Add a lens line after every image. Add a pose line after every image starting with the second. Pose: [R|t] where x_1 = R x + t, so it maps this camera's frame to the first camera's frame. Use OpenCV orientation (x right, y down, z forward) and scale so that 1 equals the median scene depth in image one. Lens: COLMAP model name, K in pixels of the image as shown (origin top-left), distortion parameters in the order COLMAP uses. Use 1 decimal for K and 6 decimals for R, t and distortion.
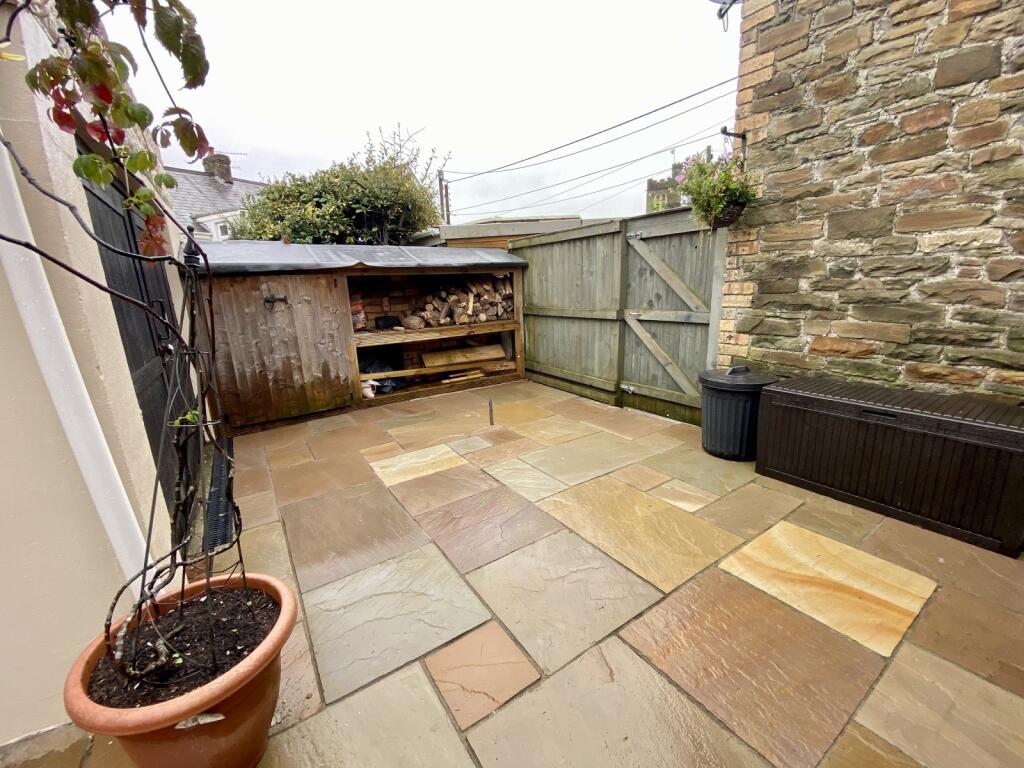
lens RADIAL K [[408.3, 0, 510.8], [0, 408.3, 394.8], [0, 0, 1]] dist [0.000654, -0.000010]
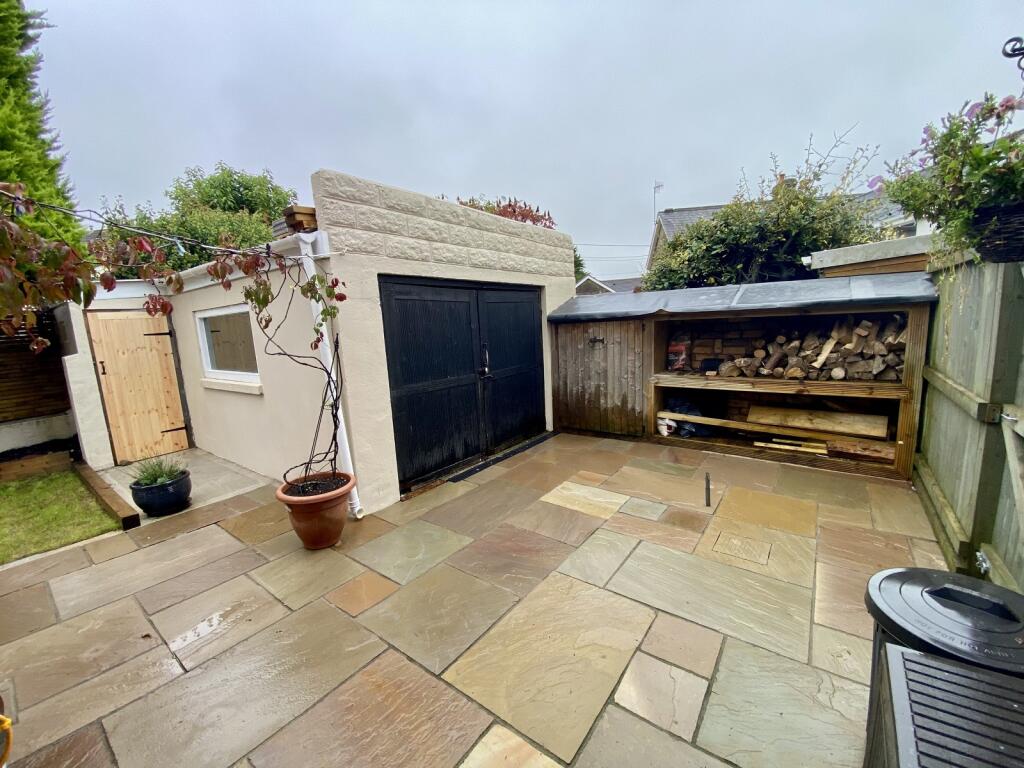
lens RADIAL K [[418.4, 0, 512.0], [0, 418.4, 384.0], [0, 0, 1]] dist [-0.036508, -0.000047]
pose [[0.276649, 0.162107, -0.947199, 0.541315], [-0.210158, 0.972016, 0.104973, -0.154145], [0.937709, 0.170021, 0.302975, 0.313099]]
